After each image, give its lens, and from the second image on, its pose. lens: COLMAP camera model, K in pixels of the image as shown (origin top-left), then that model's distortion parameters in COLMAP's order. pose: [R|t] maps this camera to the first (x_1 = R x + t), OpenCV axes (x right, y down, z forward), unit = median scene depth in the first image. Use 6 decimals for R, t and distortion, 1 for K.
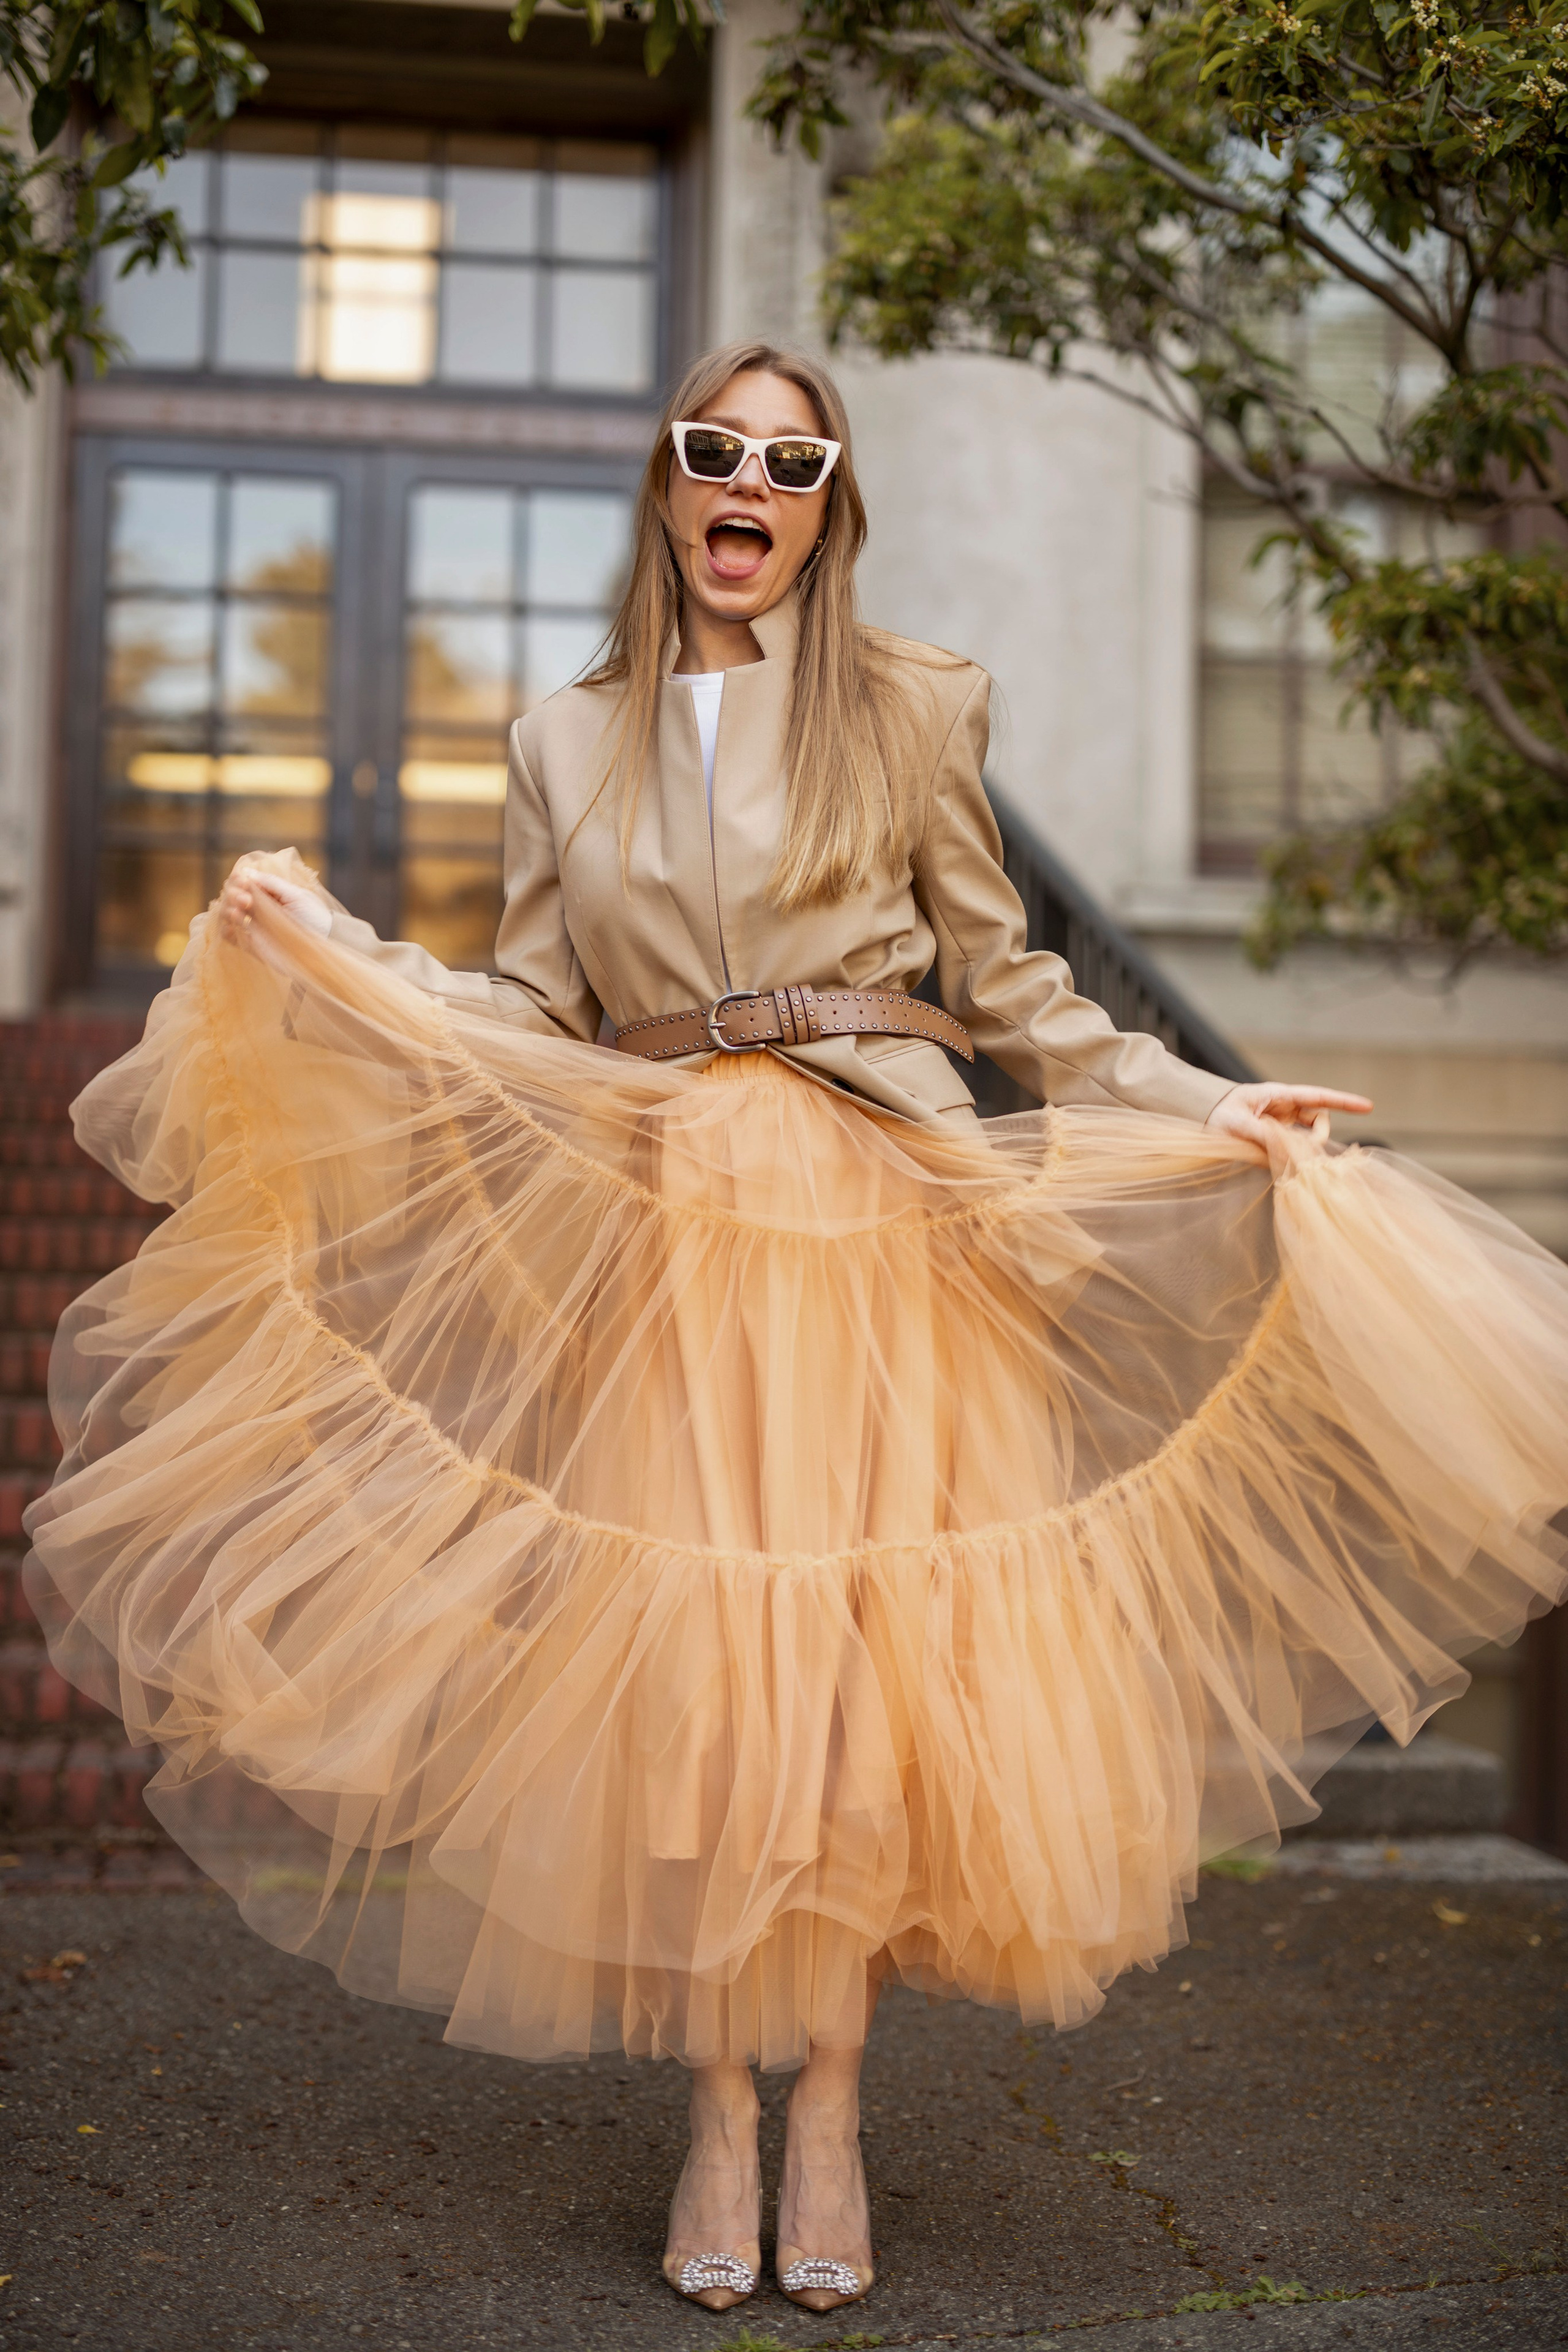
lens RADIAL K [[3403.6, 0, 784.0], [0, 3403.6, 1176.0], [0, 0, 1]] dist [-0.146901, 0.579746]
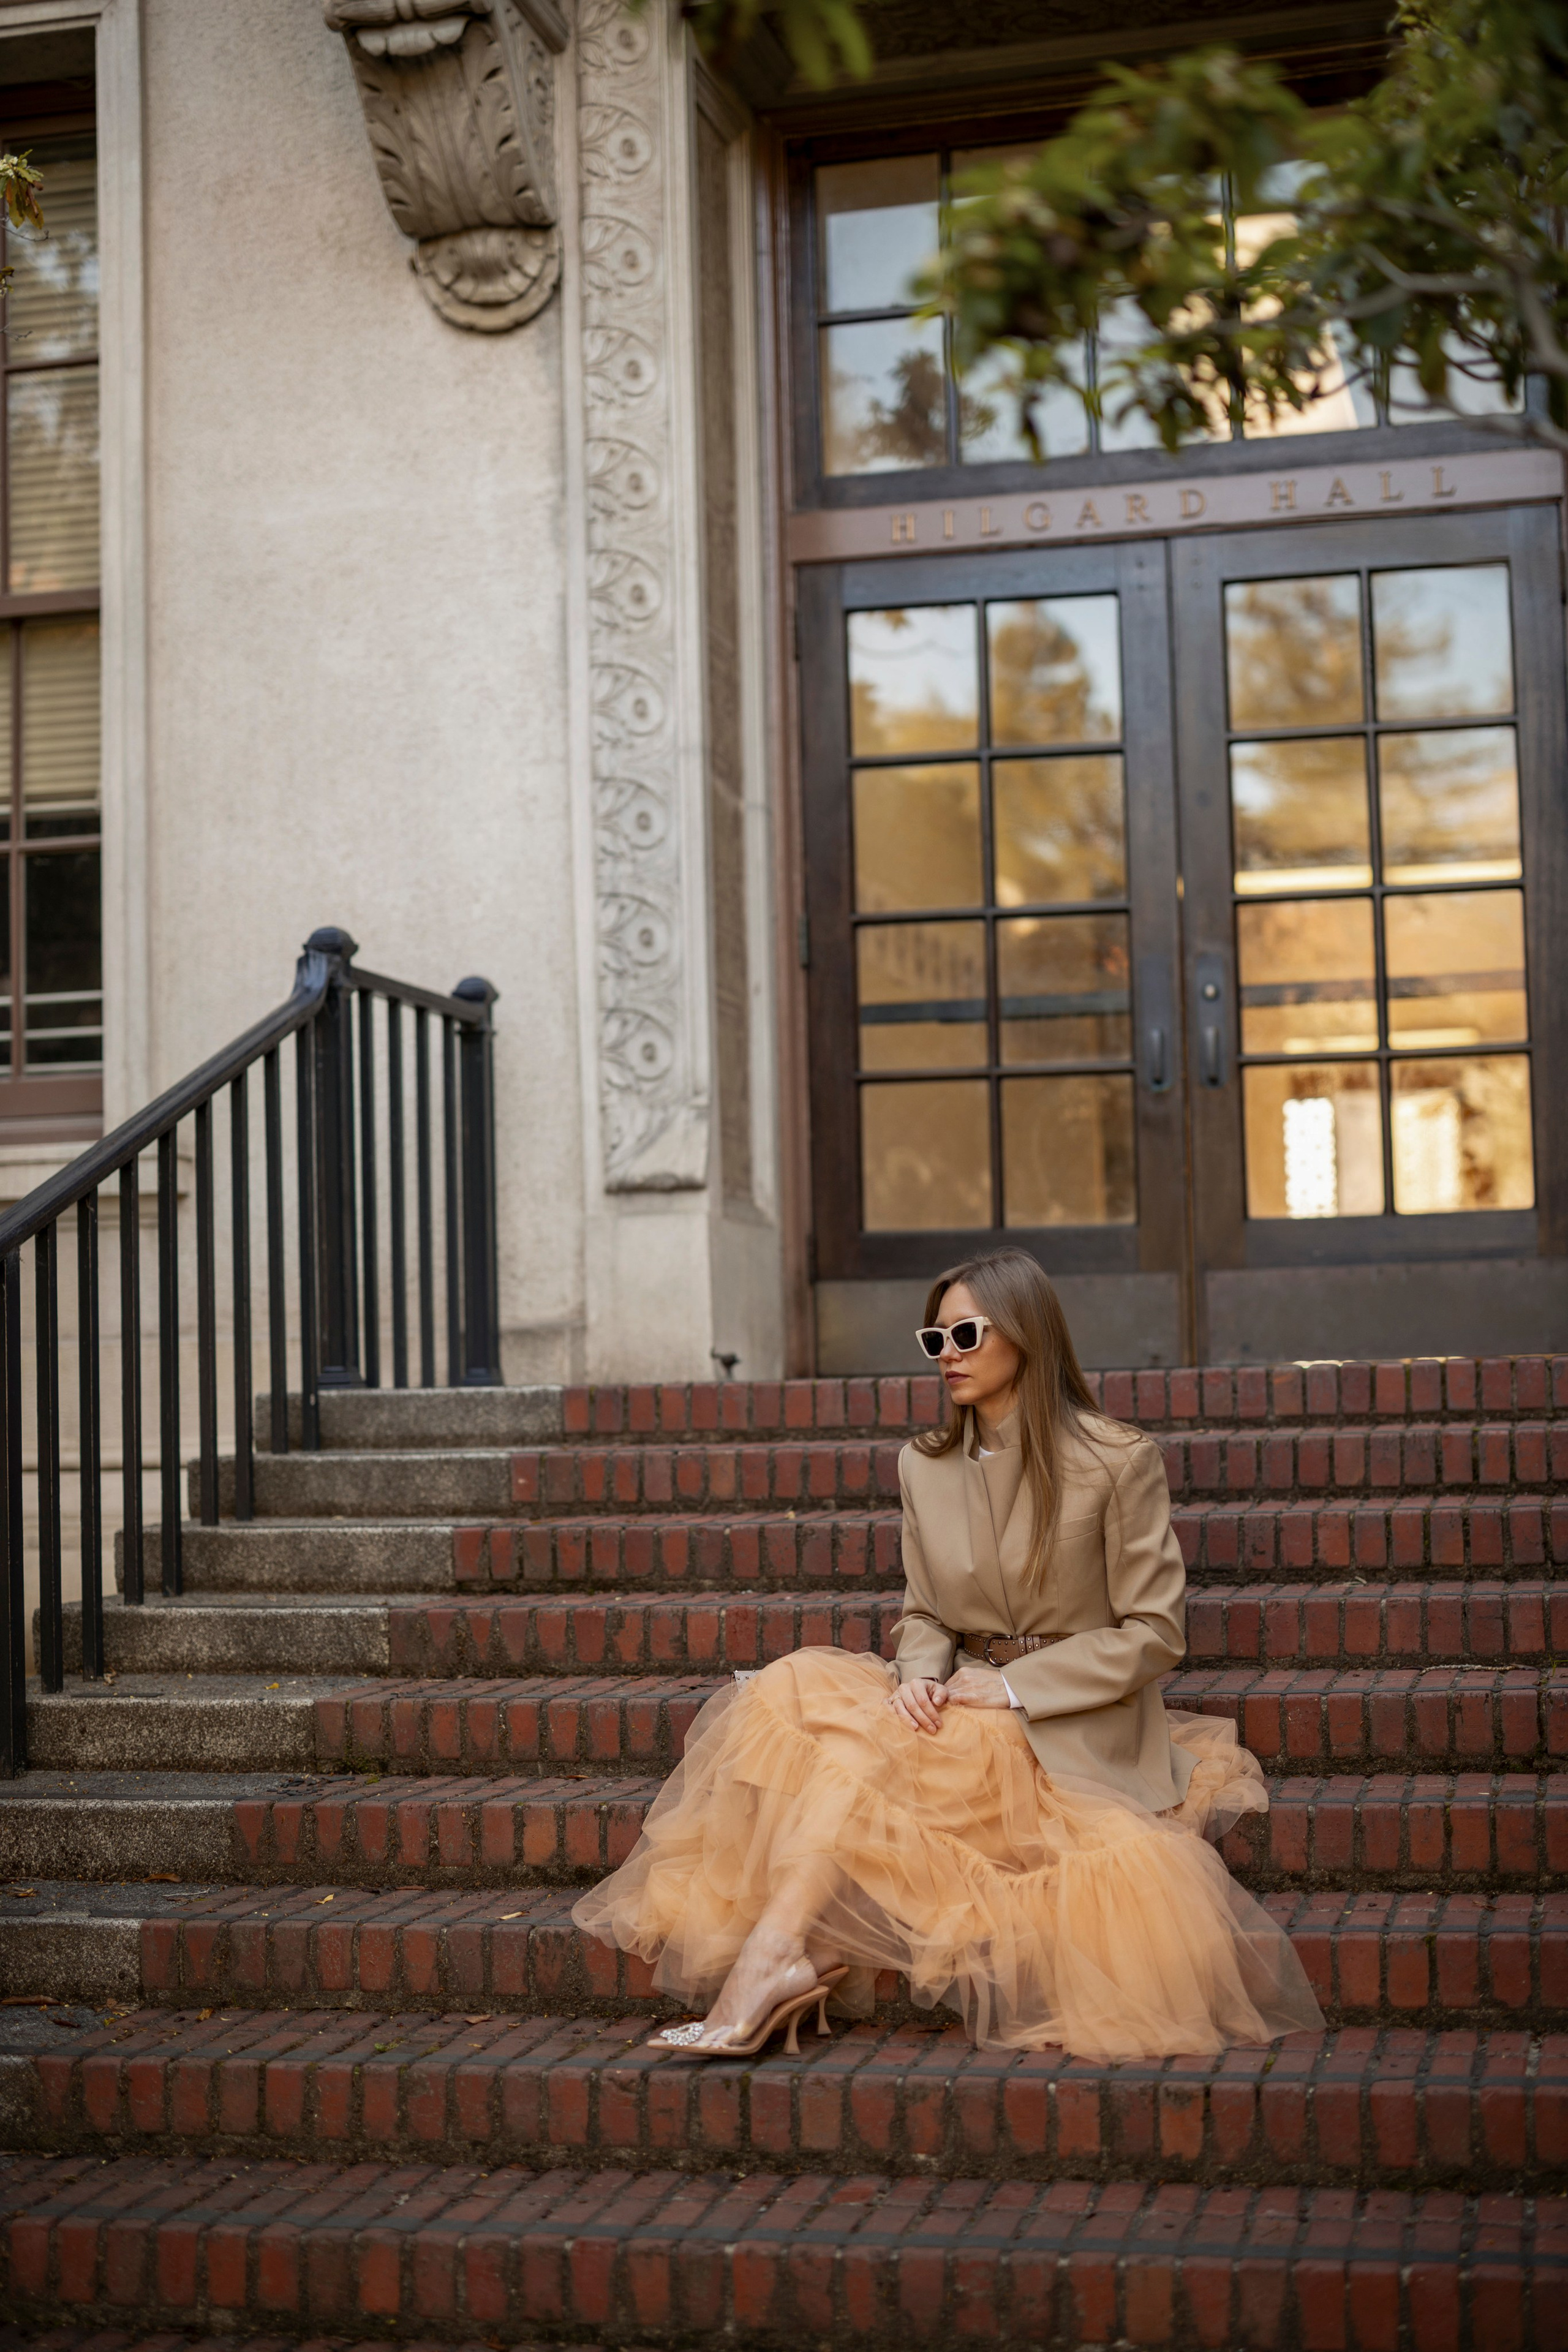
lens RADIAL K [[3386.1, 0, 784.0], [0, 3386.1, 1176.0], [0, 0, 1]] dist [-0.138731, 0.567450]
pose [[0.923038, -0.063954, -0.379356, 0.191973], [0.062828, 0.997906, -0.015361, -0.157348], [0.379544, -0.009656, 0.925123, 0.626640]]
